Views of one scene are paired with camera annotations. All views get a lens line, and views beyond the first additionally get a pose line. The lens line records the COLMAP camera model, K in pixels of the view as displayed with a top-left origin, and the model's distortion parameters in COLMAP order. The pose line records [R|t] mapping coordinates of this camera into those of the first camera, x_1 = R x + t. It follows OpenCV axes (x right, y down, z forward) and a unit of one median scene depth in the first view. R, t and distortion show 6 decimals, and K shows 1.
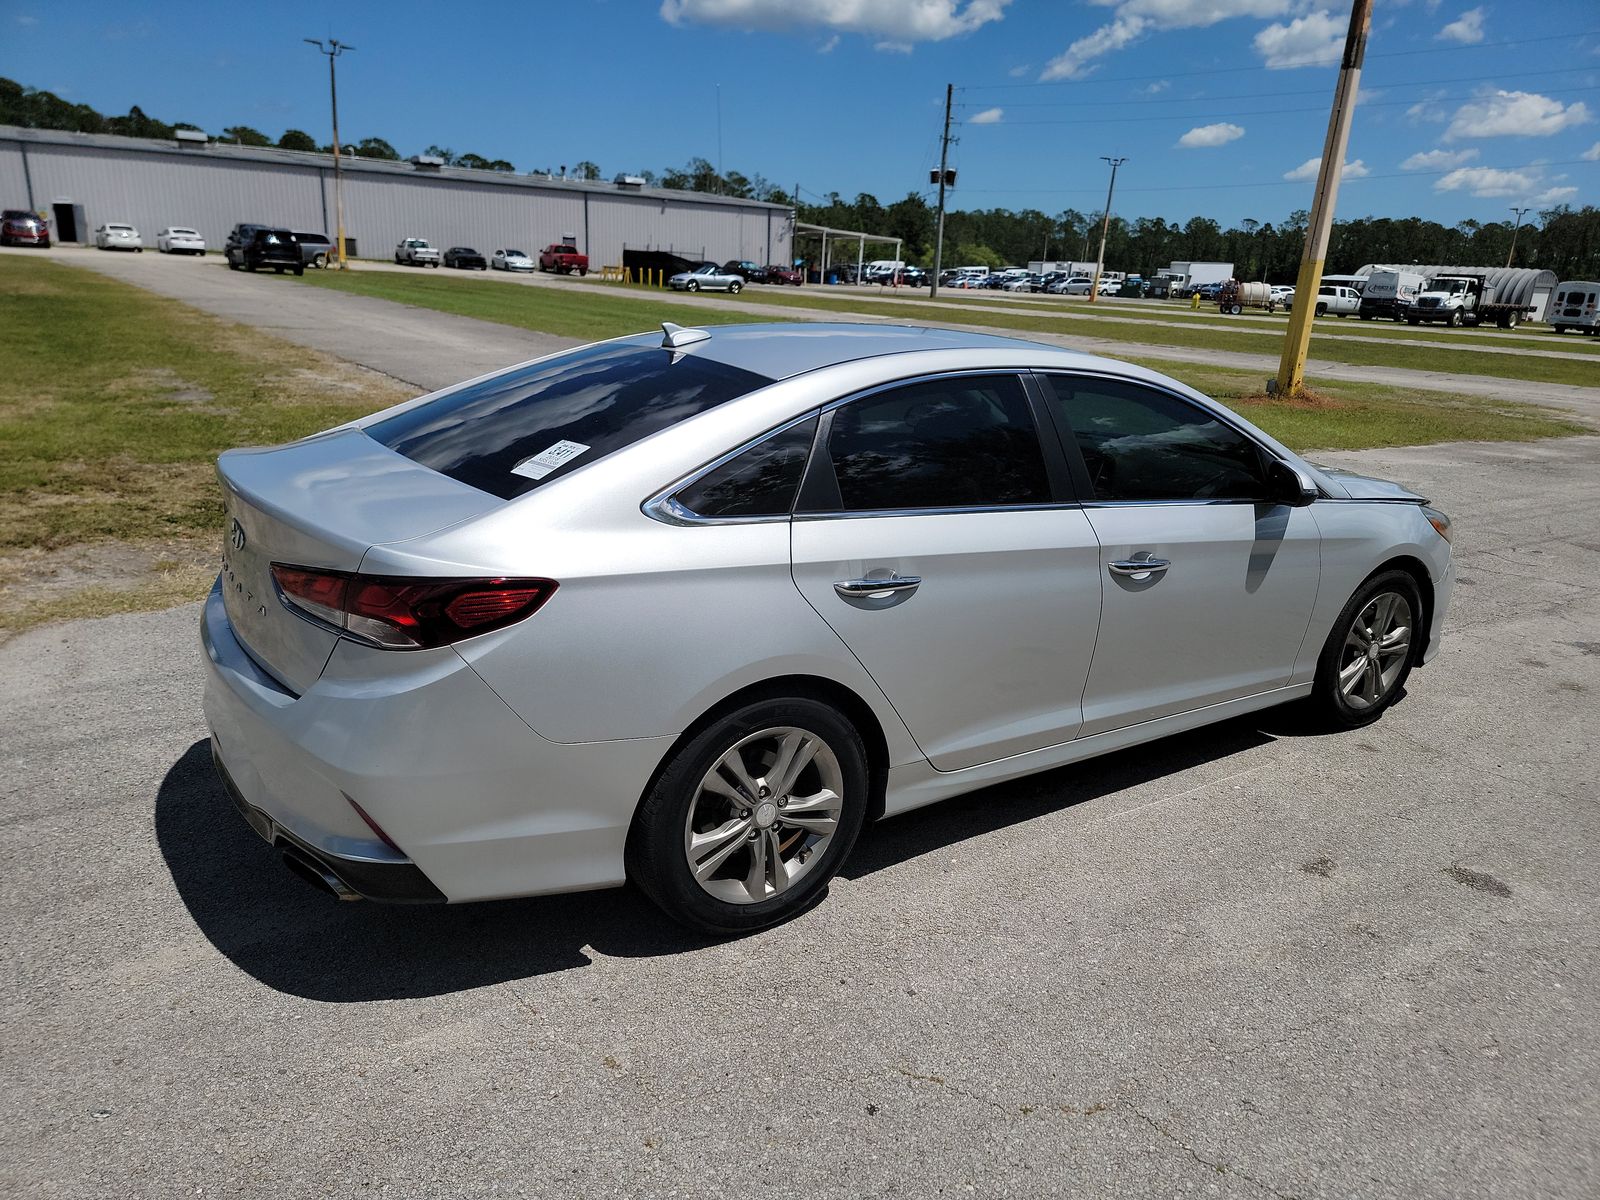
lens RADIAL K [[1106.6, 0, 796.7], [0, 1106.6, 639.1], [0, 0, 1]] dist [0.058400, -0.042309]
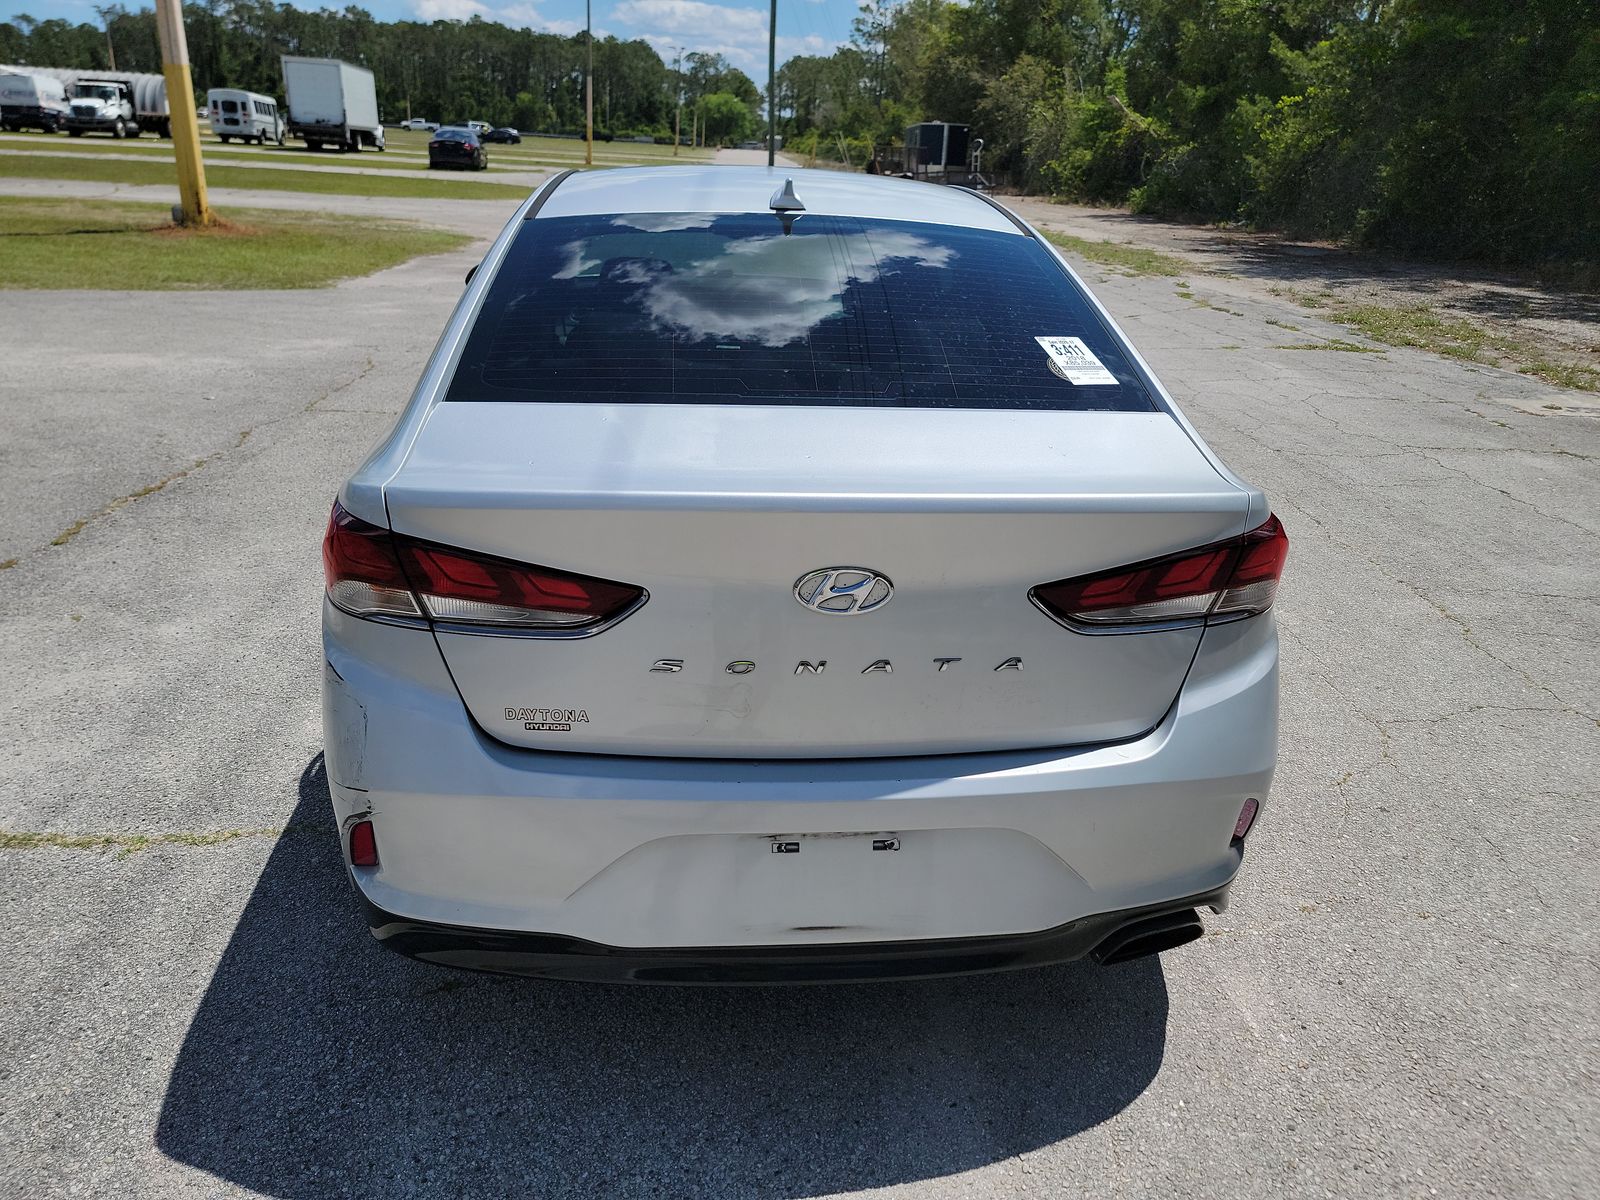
lens RADIAL K [[1106.6, 0, 796.7], [0, 1106.6, 639.1], [0, 0, 1]] dist [0.058400, -0.042309]
pose [[0.480744, -0.383107, 0.788742, -0.053761], [0.262095, 0.921166, 0.287679, -0.013577], [-0.836774, 0.068426, 0.543256, 0.038275]]
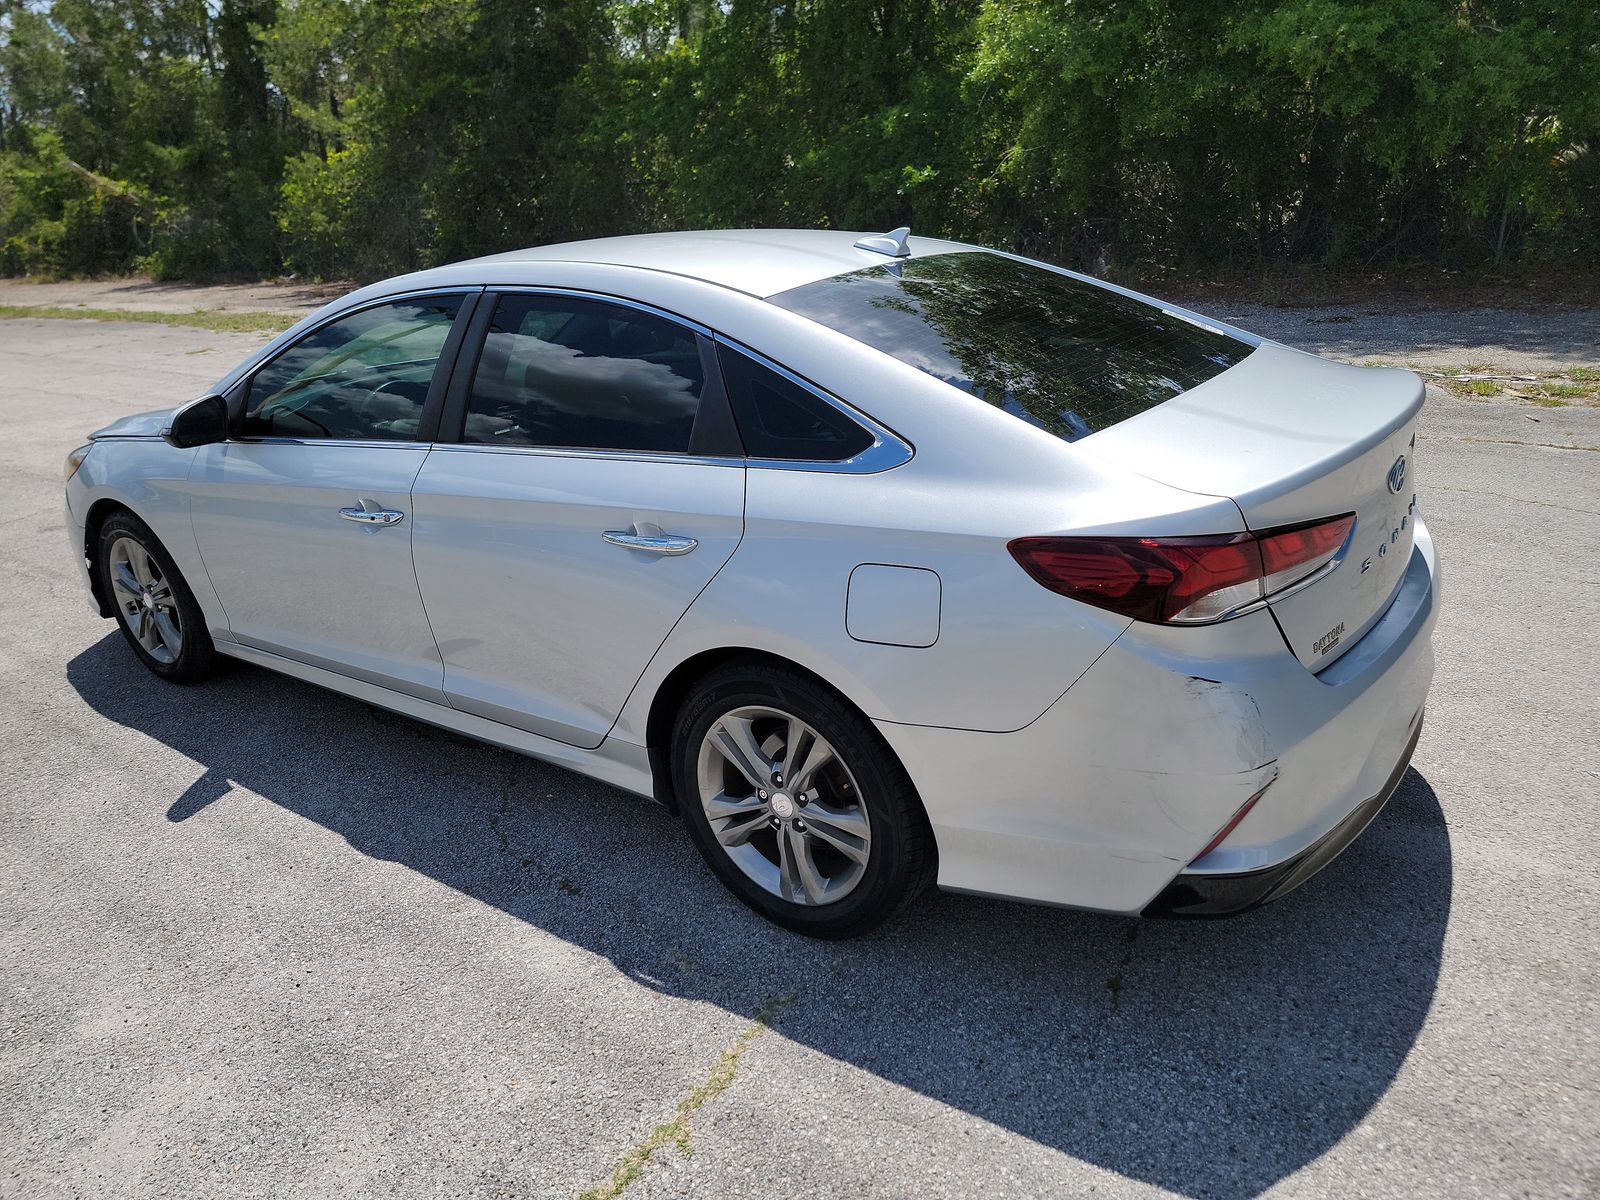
lens RADIAL K [[1106.6, 0, 796.7], [0, 1106.6, 639.1], [0, 0, 1]] dist [0.058400, -0.042309]
pose [[-0.344727, -0.382284, 0.857334, -0.060699], [0.336372, 0.802360, 0.493023, -0.030936], [-0.876366, 0.458342, -0.148006, 0.086308]]
